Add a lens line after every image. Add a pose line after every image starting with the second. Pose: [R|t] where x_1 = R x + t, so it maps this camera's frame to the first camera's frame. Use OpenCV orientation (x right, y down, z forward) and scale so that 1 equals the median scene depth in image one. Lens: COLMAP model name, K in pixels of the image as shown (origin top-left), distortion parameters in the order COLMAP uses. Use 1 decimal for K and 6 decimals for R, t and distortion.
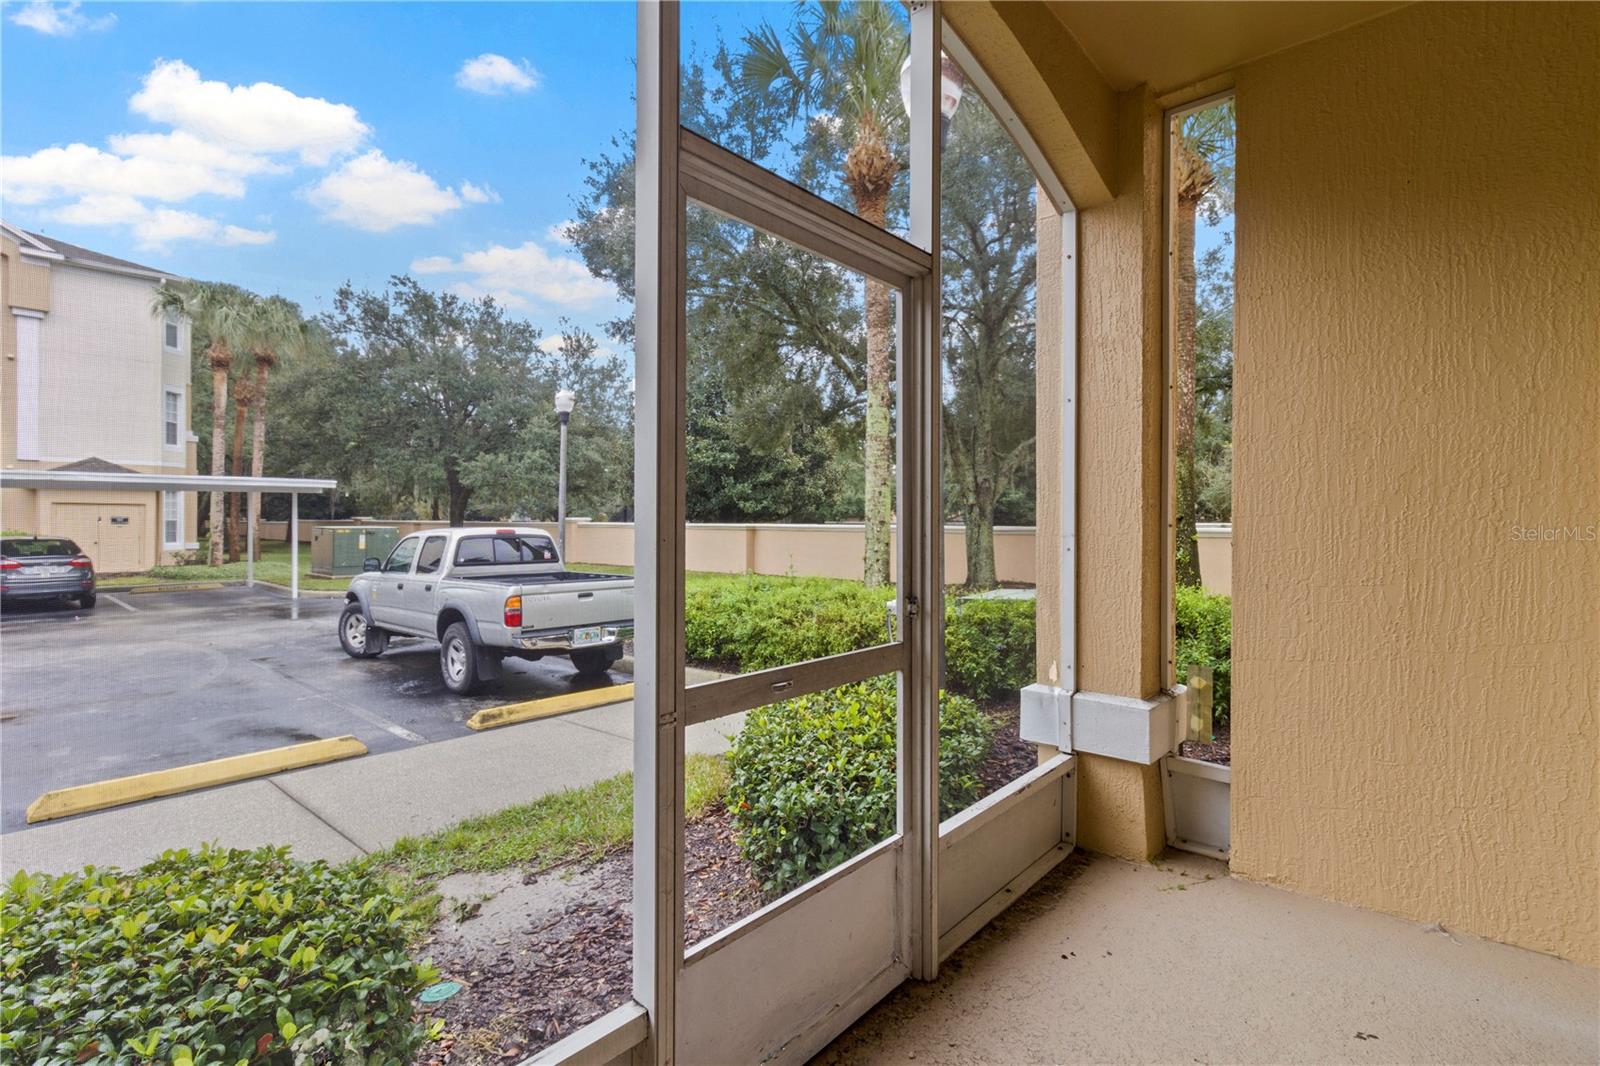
lens RADIAL K [[740.1, 0, 803.2], [0, 740.1, 539.9], [0, 0, 1]] dist [0.003336, 0.000369]
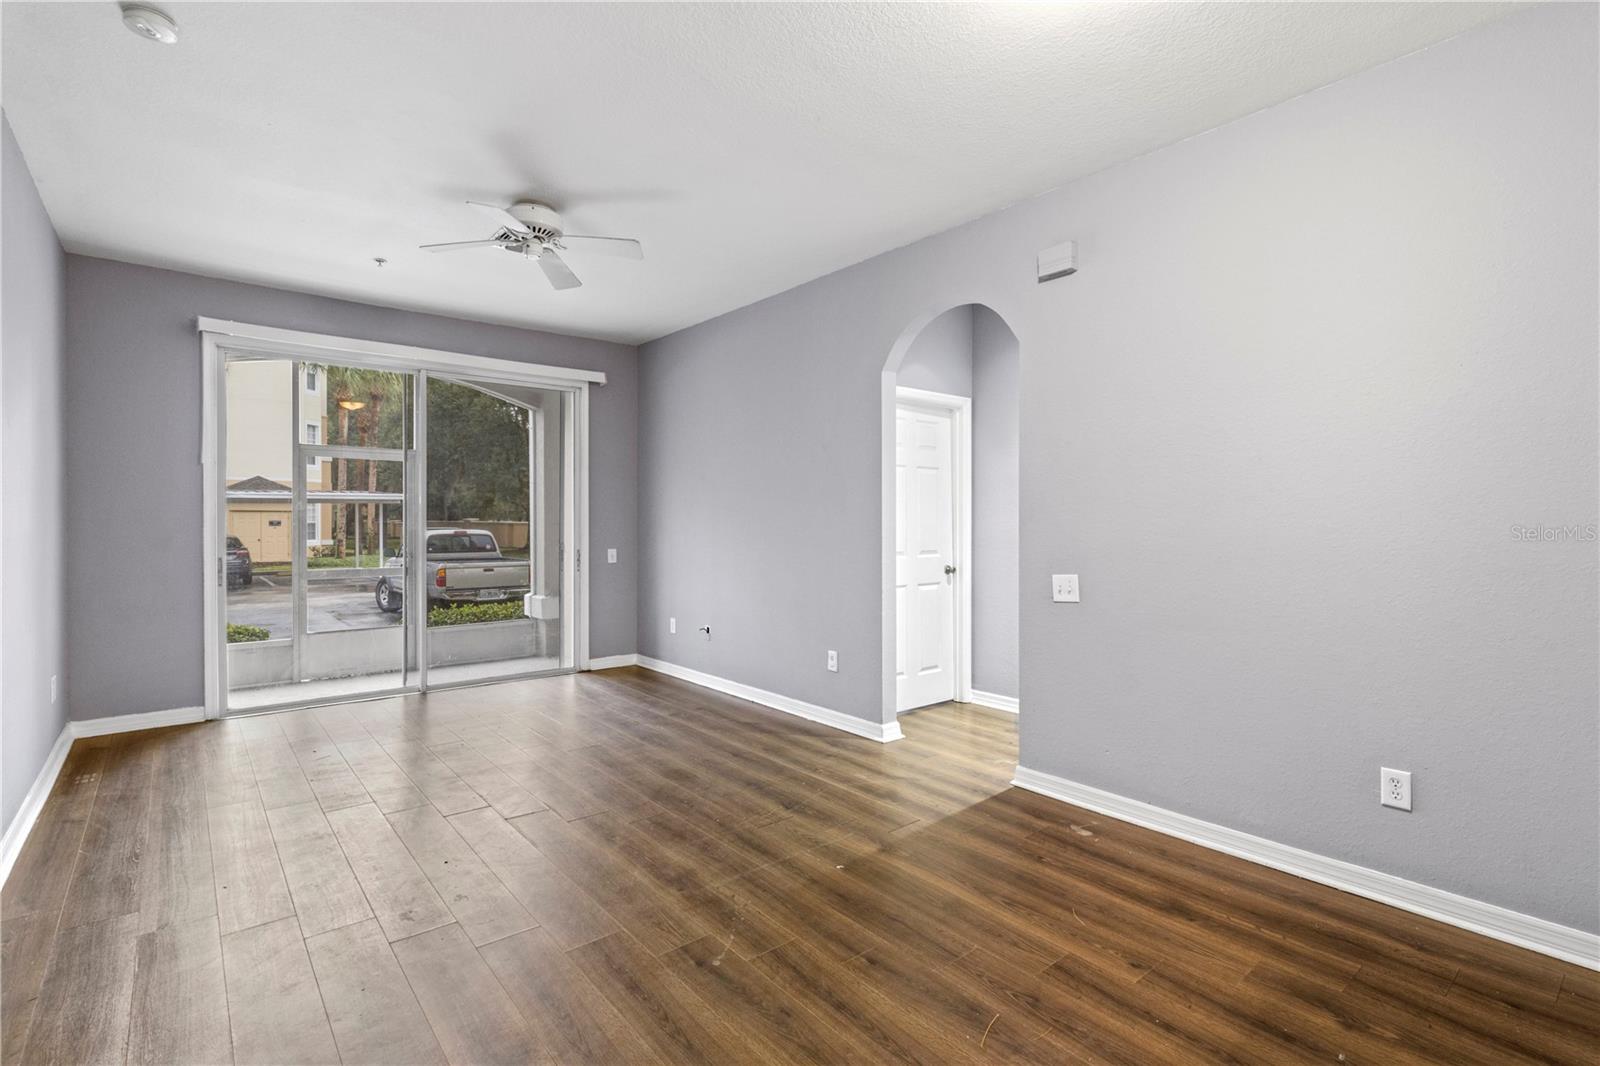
lens RADIAL K [[740.1, 0, 803.2], [0, 740.1, 539.9], [0, 0, 1]] dist [0.003336, 0.000369]
pose [[0.989571, 0.001061, -0.144043, 0.217621], [-0.000862, 0.999999, 0.001445, 0.001028], [0.144044, -0.001305, 0.989570, -0.187442]]
